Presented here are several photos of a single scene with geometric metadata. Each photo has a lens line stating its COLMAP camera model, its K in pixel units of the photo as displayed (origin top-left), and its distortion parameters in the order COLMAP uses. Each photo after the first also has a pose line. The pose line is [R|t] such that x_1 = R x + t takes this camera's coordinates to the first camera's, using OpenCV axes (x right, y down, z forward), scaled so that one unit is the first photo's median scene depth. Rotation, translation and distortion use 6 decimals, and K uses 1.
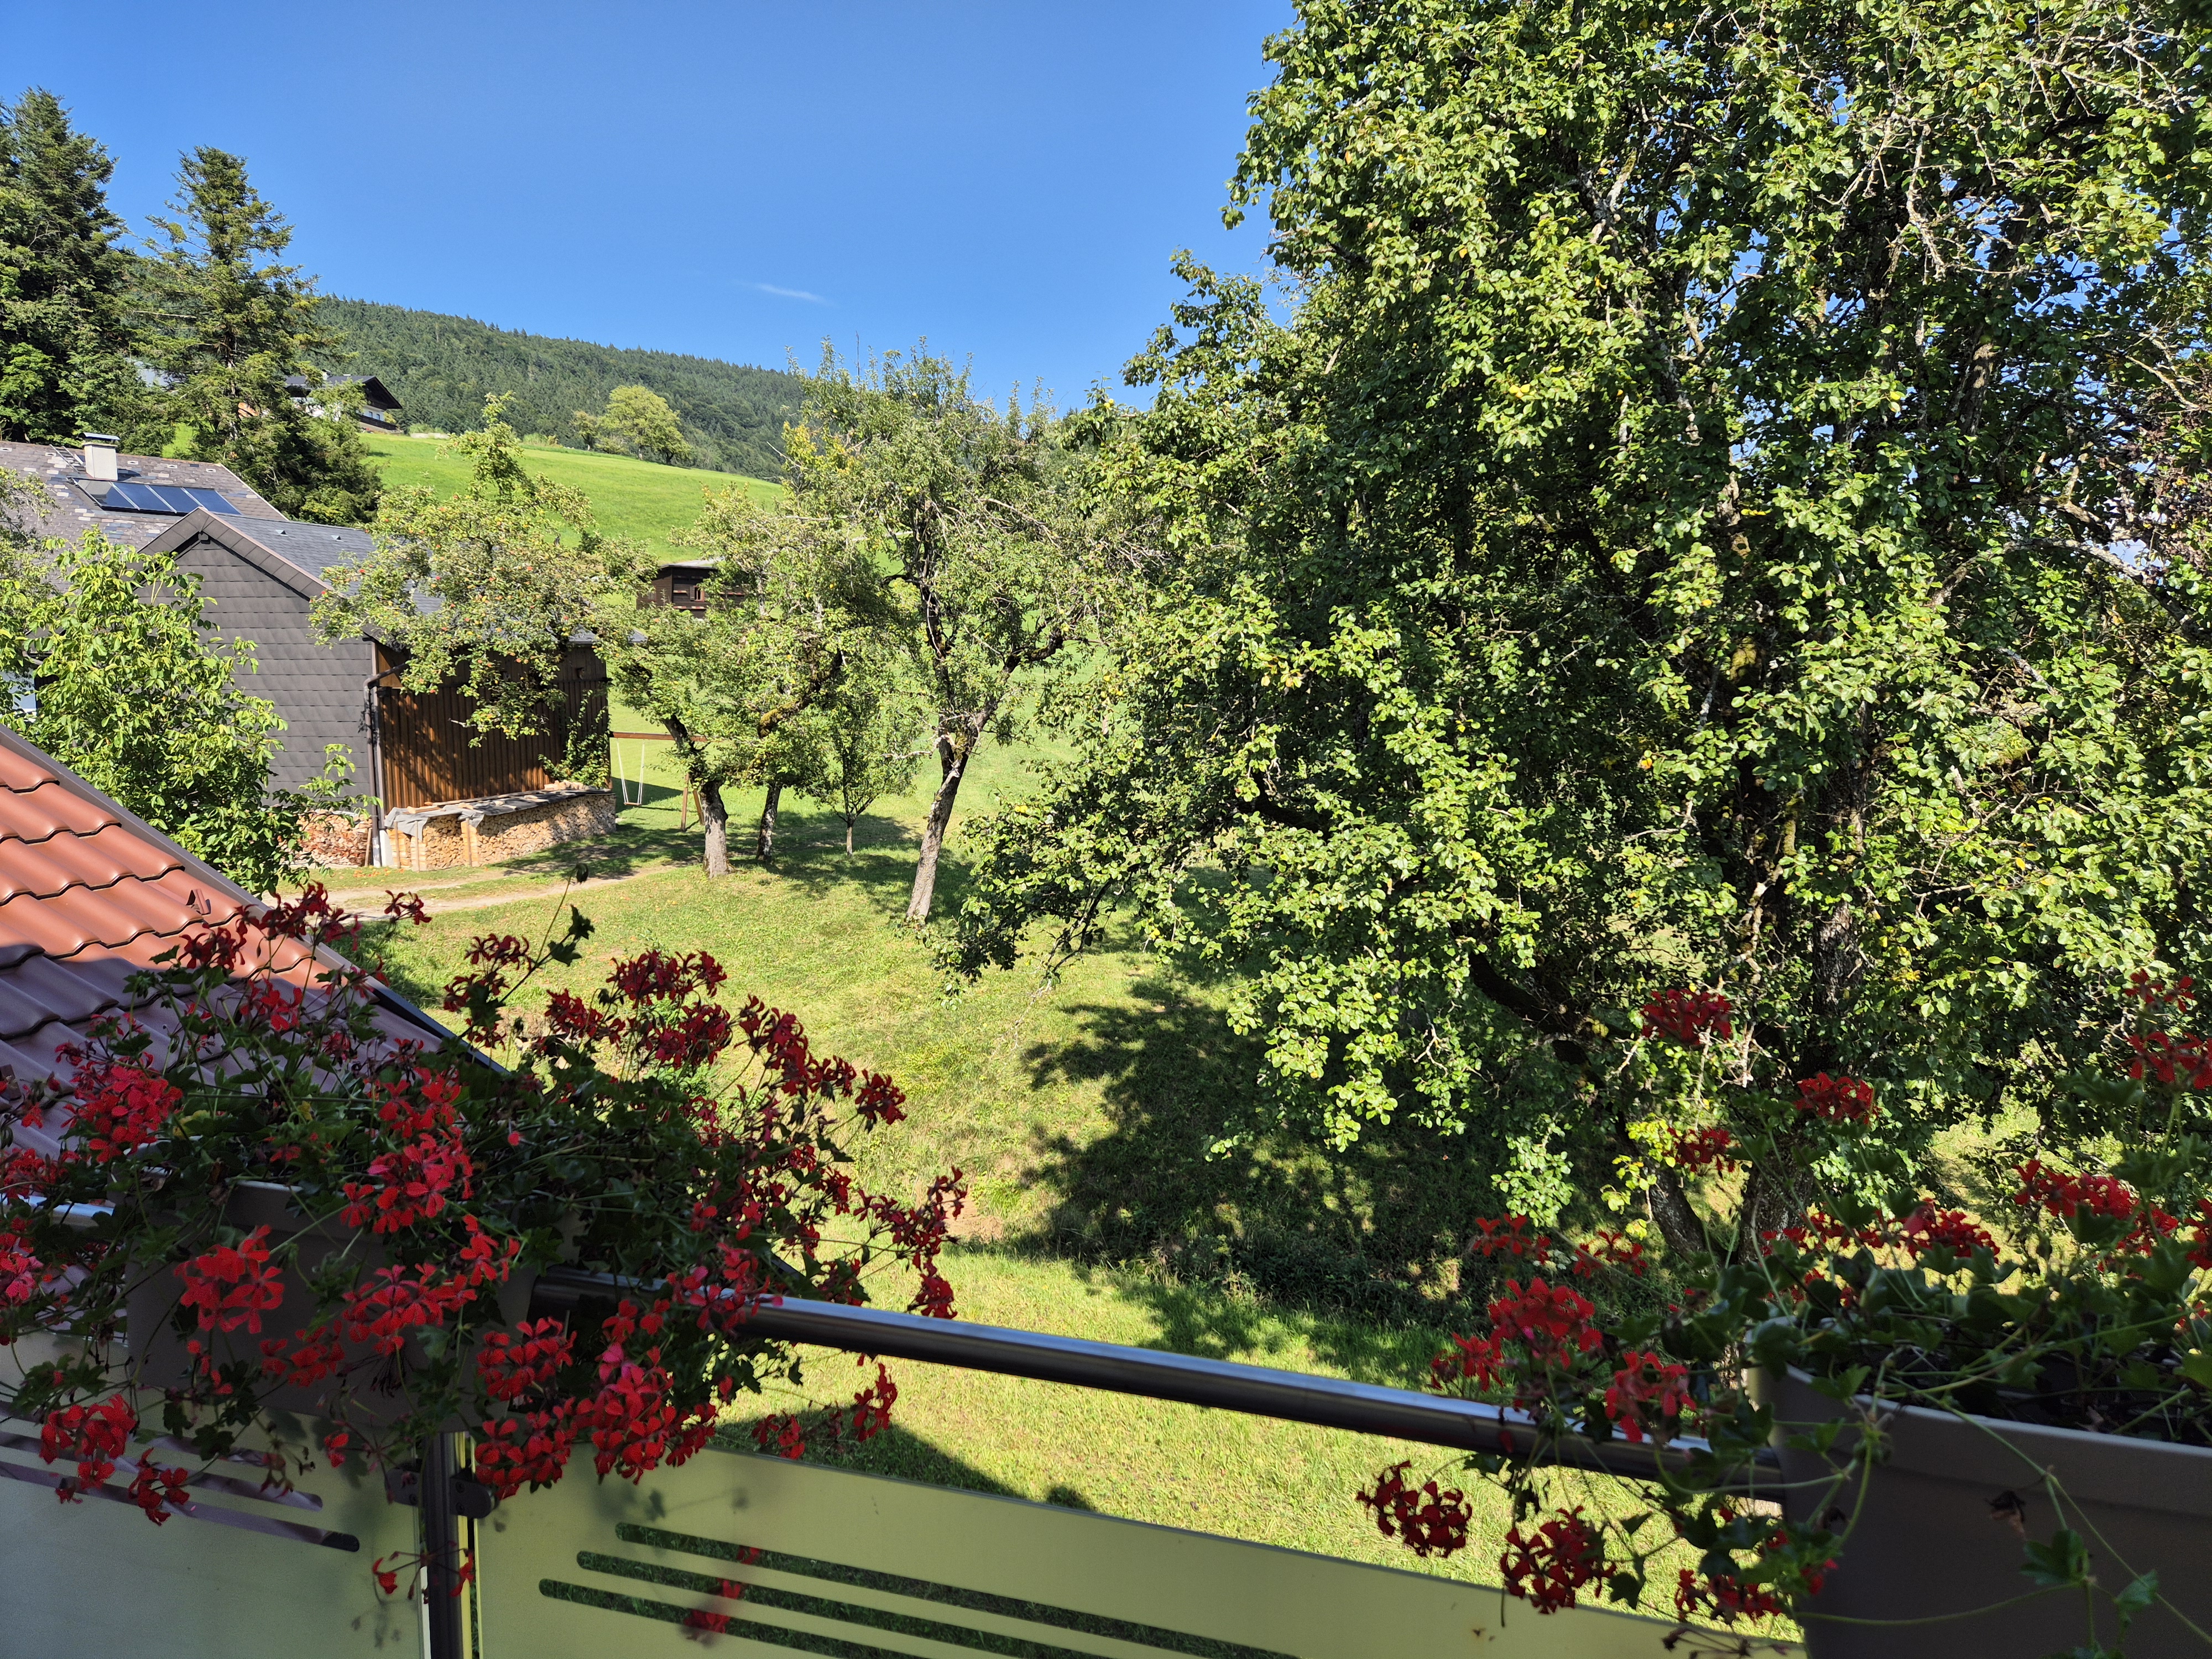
lens RADIAL K [[1460.8, 0, 1096.9], [0, 1460.8, 819.3], [0, 0, 1]] dist [0.068559, -0.053020]
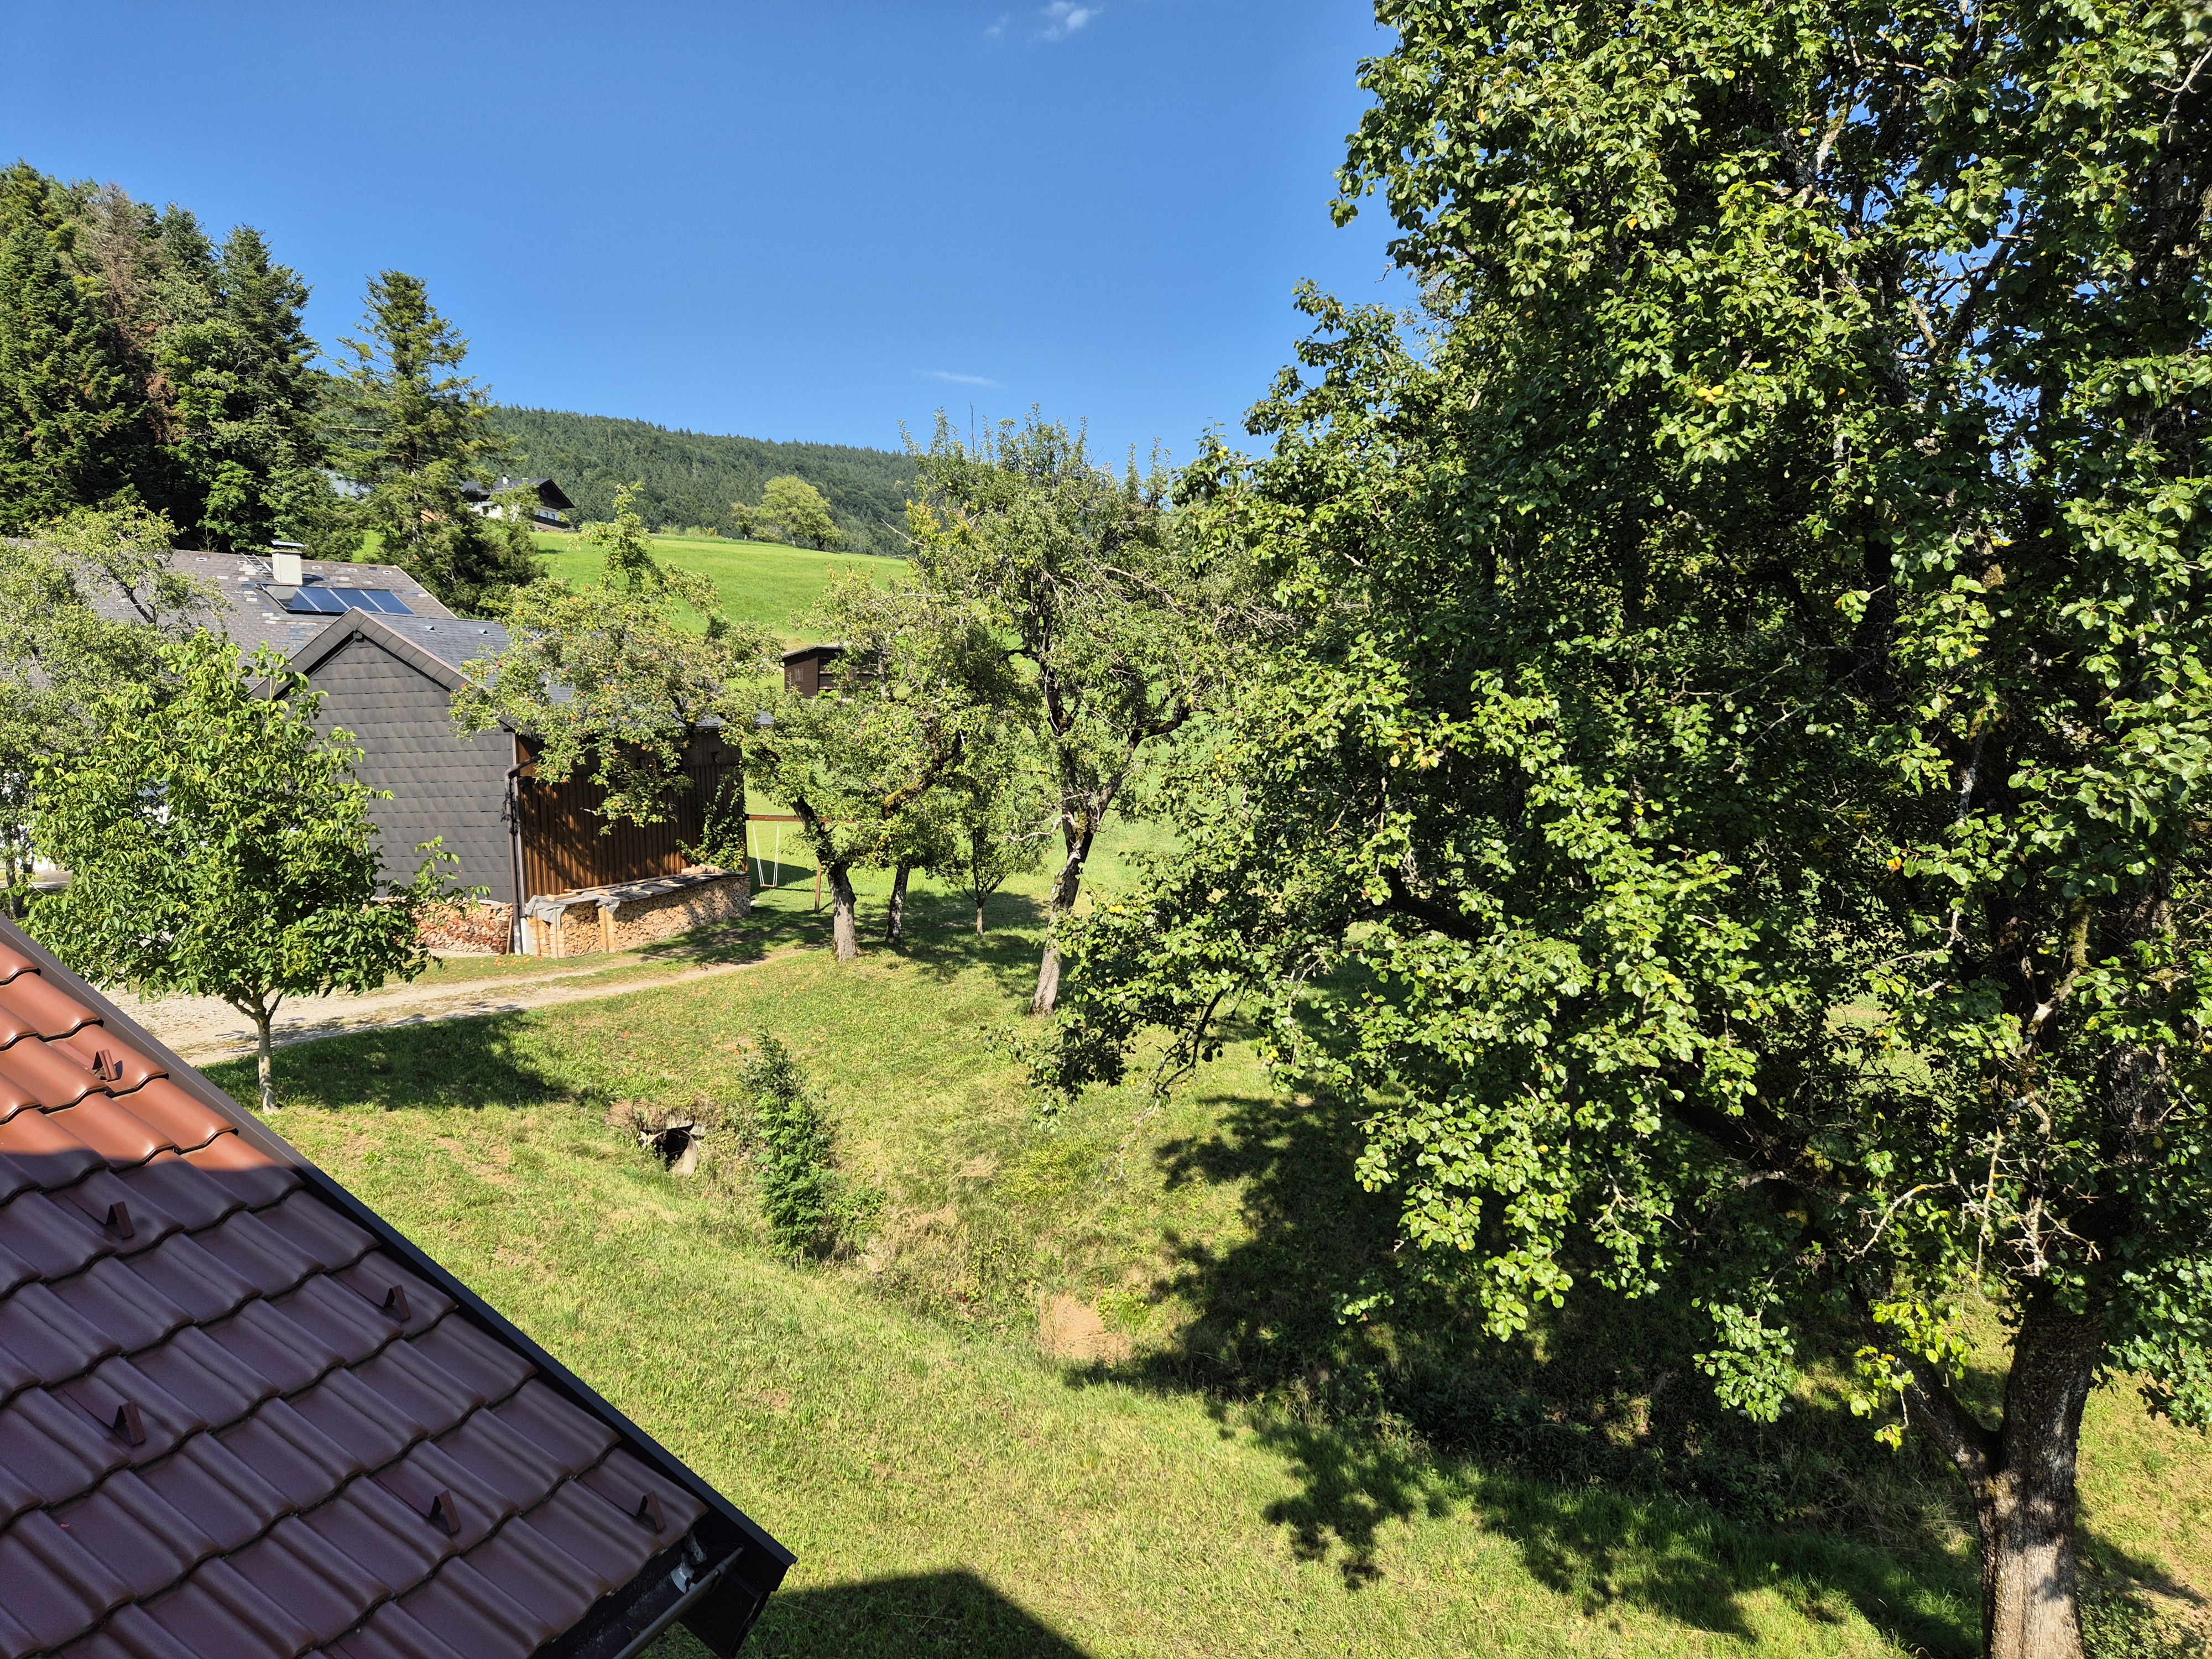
lens RADIAL K [[1372.8, 0, 1106.0], [0, 1372.8, 829.5], [0, 0, 1]] dist [0.074415, -0.057651]
pose [[0.993538, -0.017498, -0.112145, 0.042688], [0.013931, 0.999374, -0.032516, -0.035697], [0.112644, 0.030743, 0.993160, 0.218061]]
